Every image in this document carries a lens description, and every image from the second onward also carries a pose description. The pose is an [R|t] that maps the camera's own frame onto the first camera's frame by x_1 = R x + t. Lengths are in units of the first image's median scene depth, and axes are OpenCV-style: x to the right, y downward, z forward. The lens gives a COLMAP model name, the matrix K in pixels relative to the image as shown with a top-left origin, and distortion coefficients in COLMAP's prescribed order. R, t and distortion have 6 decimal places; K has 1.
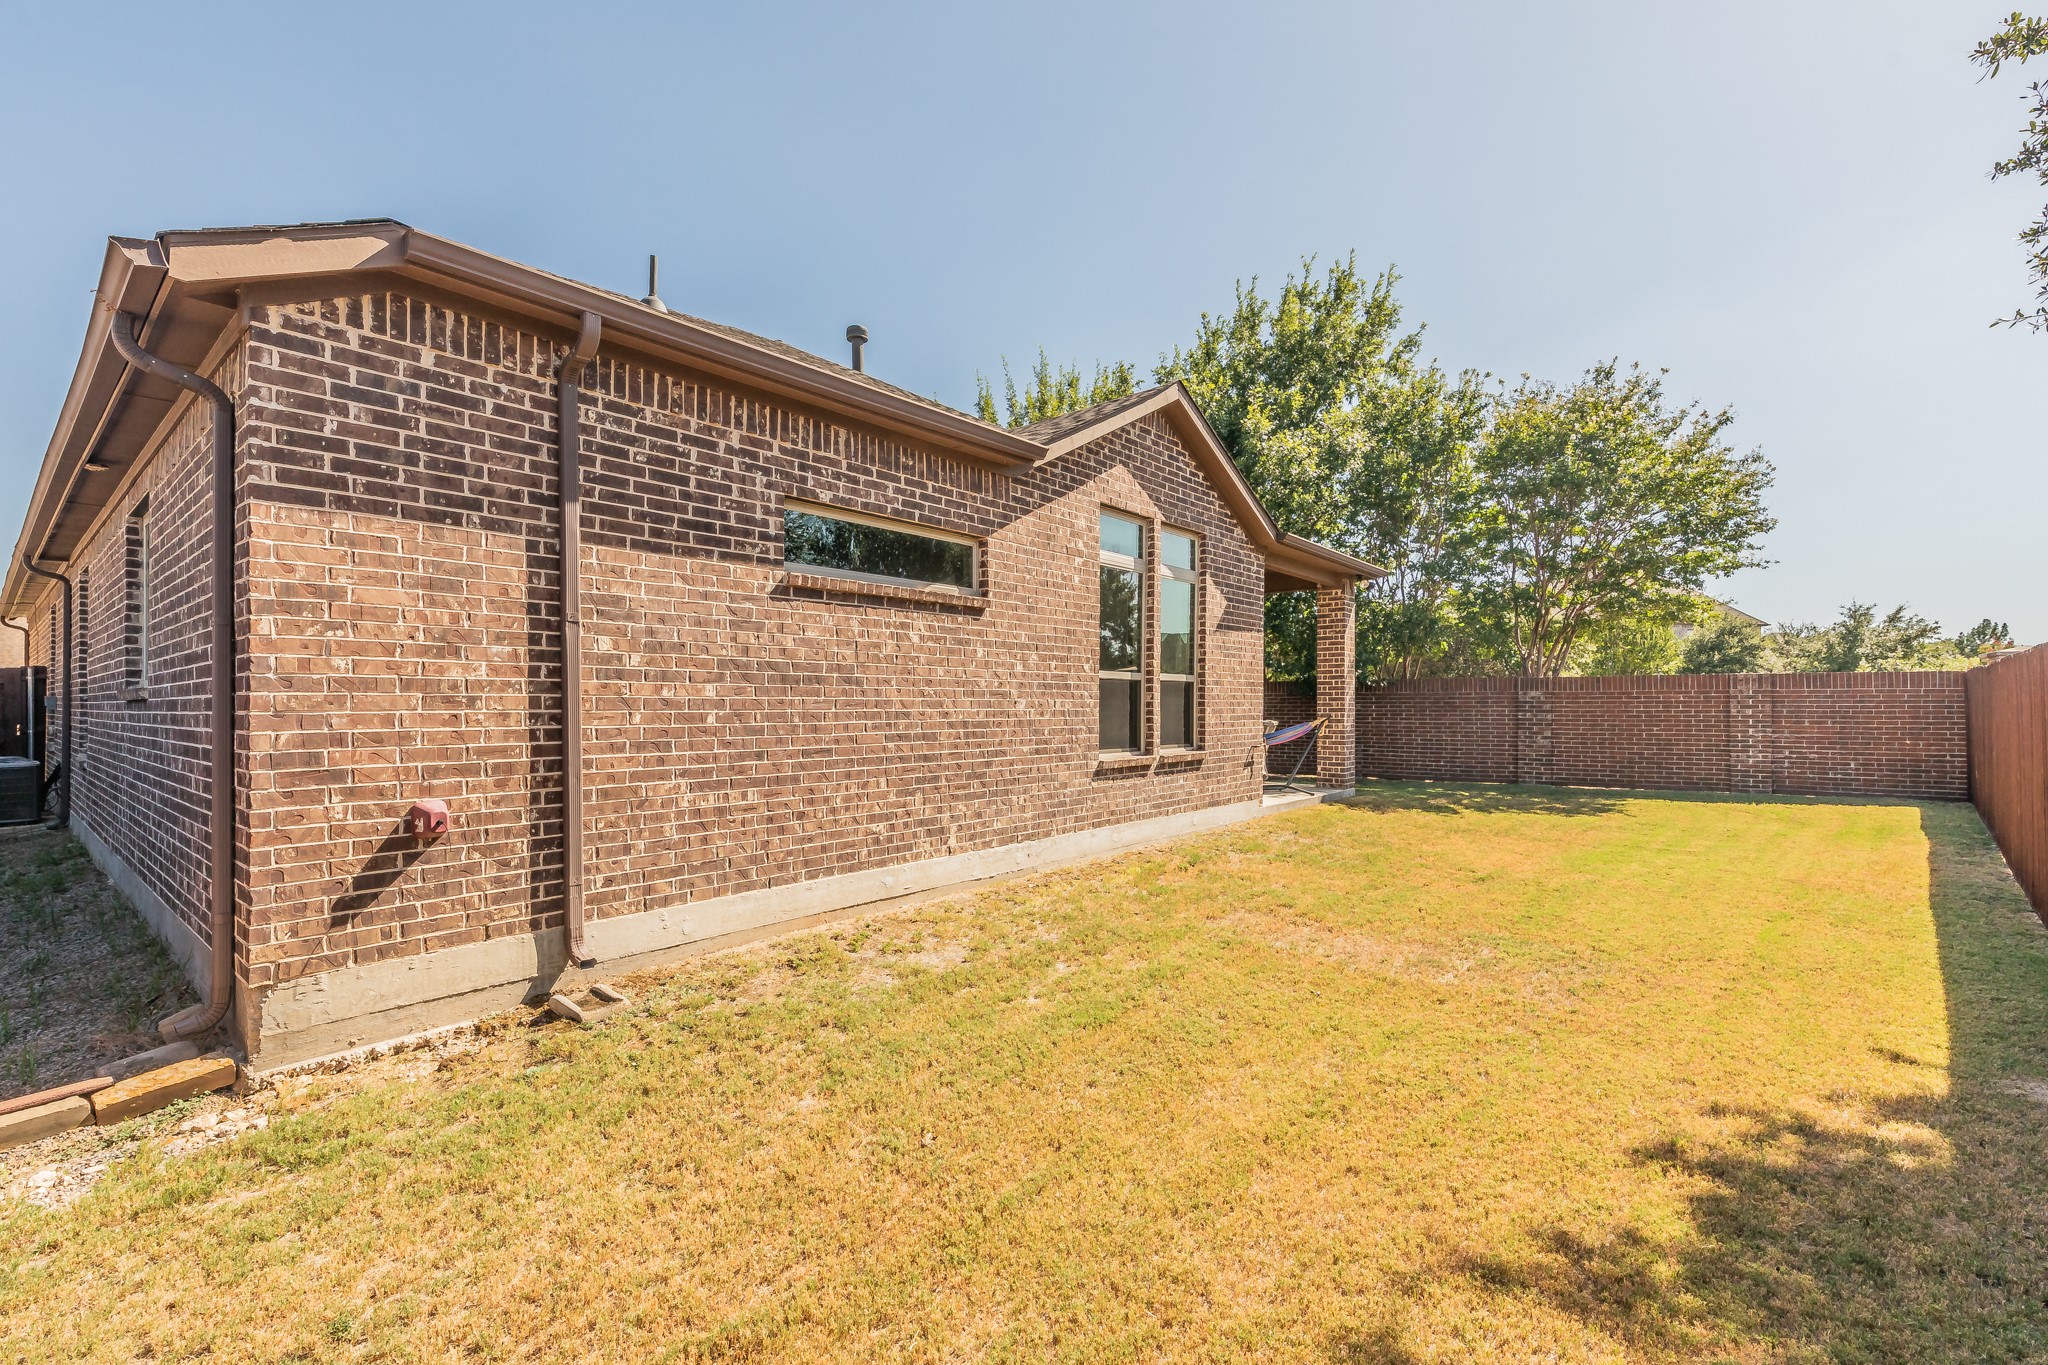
lens RADIAL K [[912.0, 0, 1028.5], [0, 912.0, 686.6], [0, 0, 1]] dist [-0.001574, -0.000483]
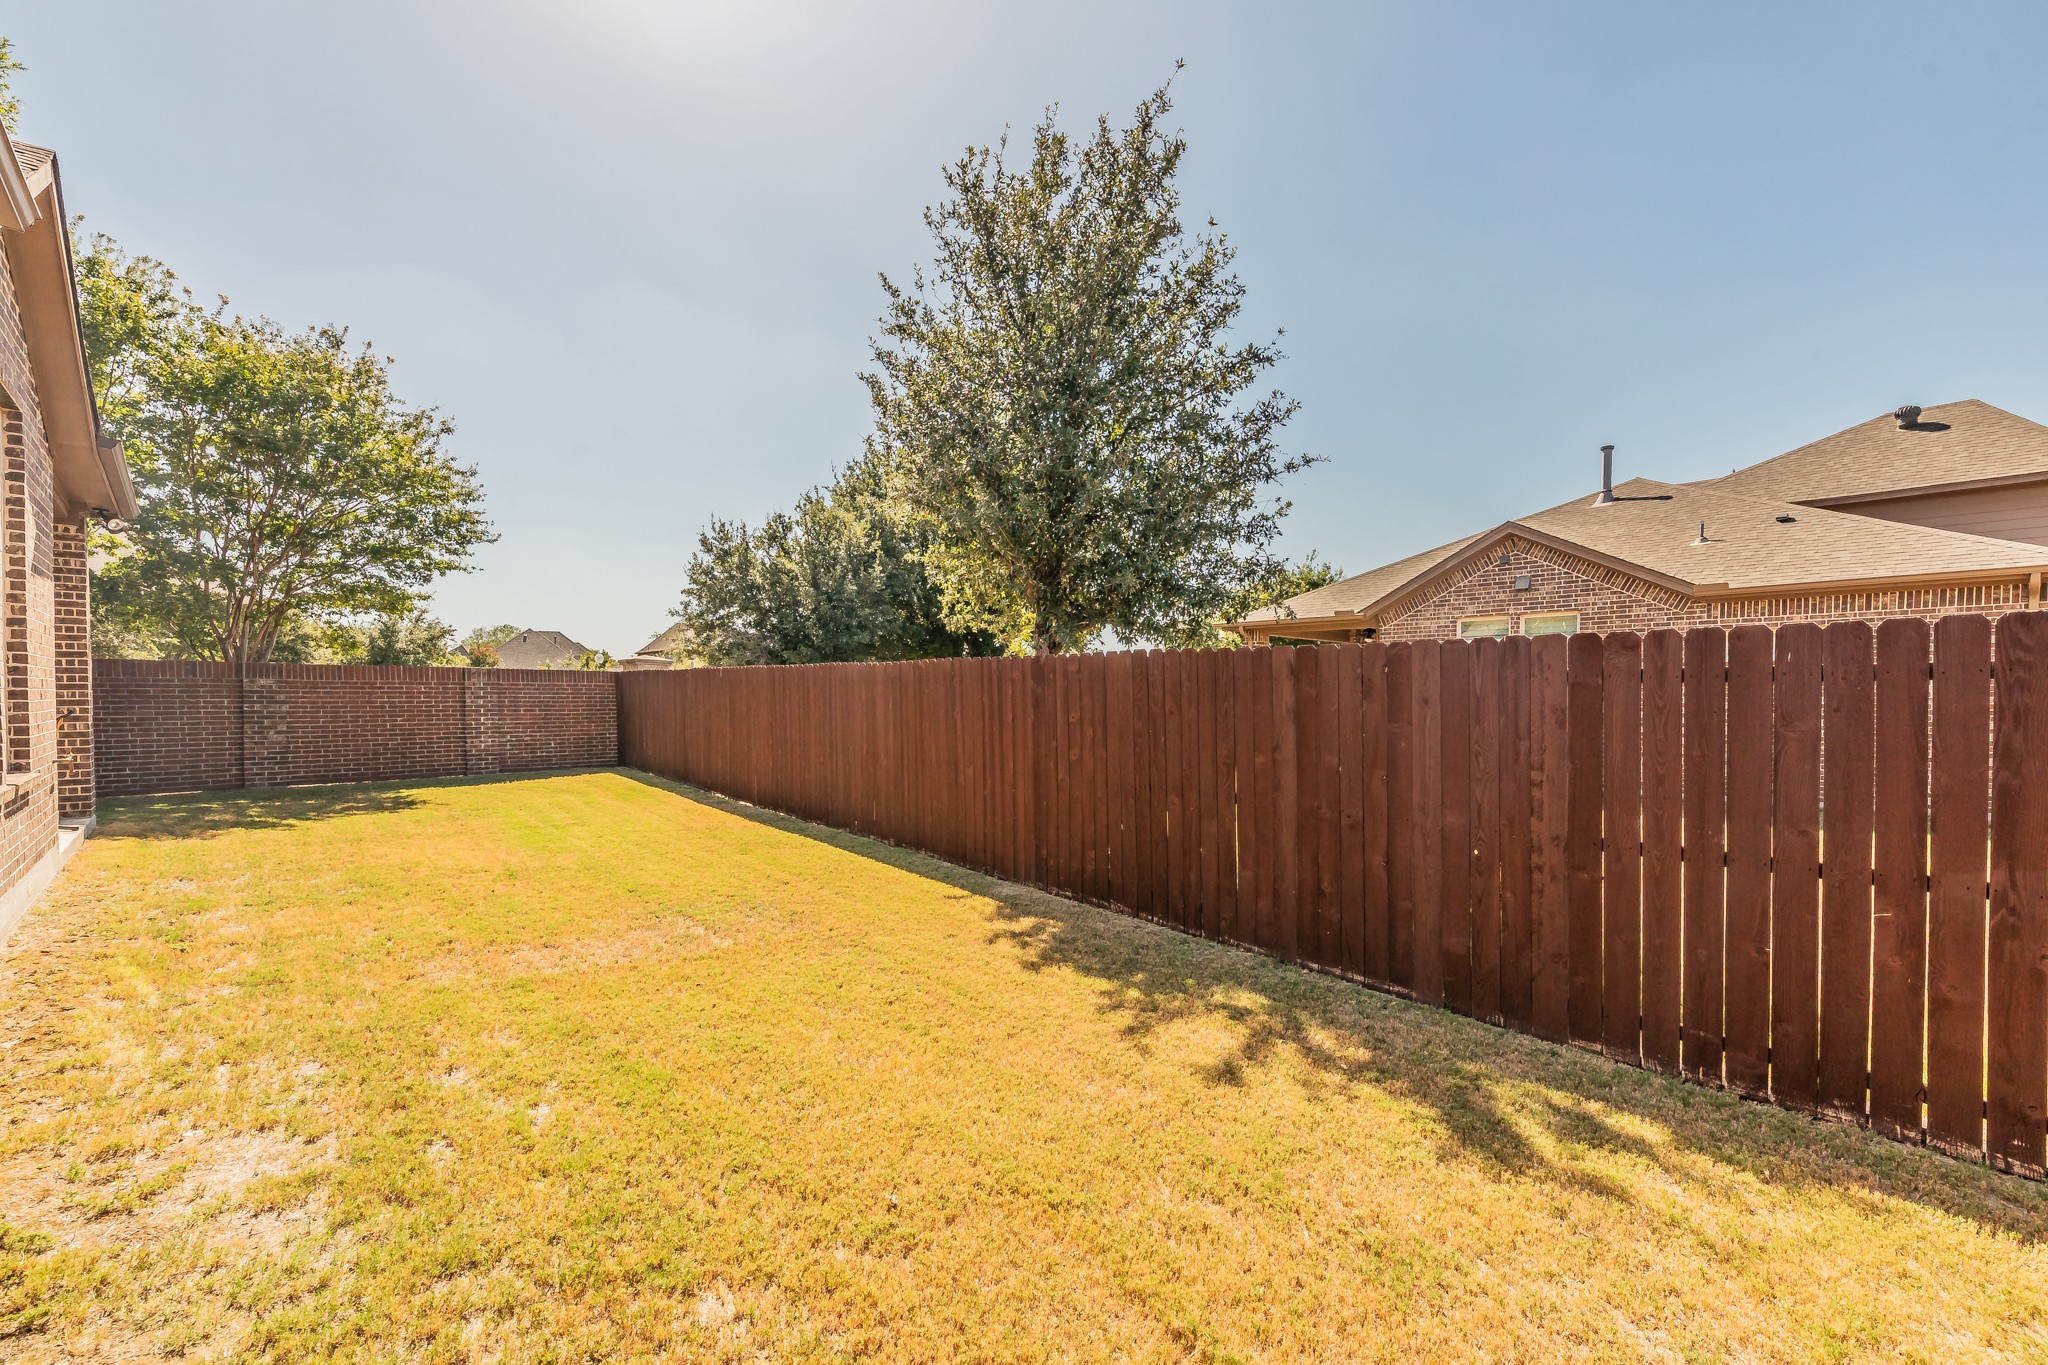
lens RADIAL K [[929.3, 0, 1020.4], [0, 929.3, 693.8], [0, 0, 1]] dist [0.001306, -0.000042]
pose [[0.120298, 0.002465, 0.992735, -0.246629], [-0.023655, 0.999720, 0.000384, 0.001792], [-0.992456, -0.023529, 0.120323, 0.197664]]
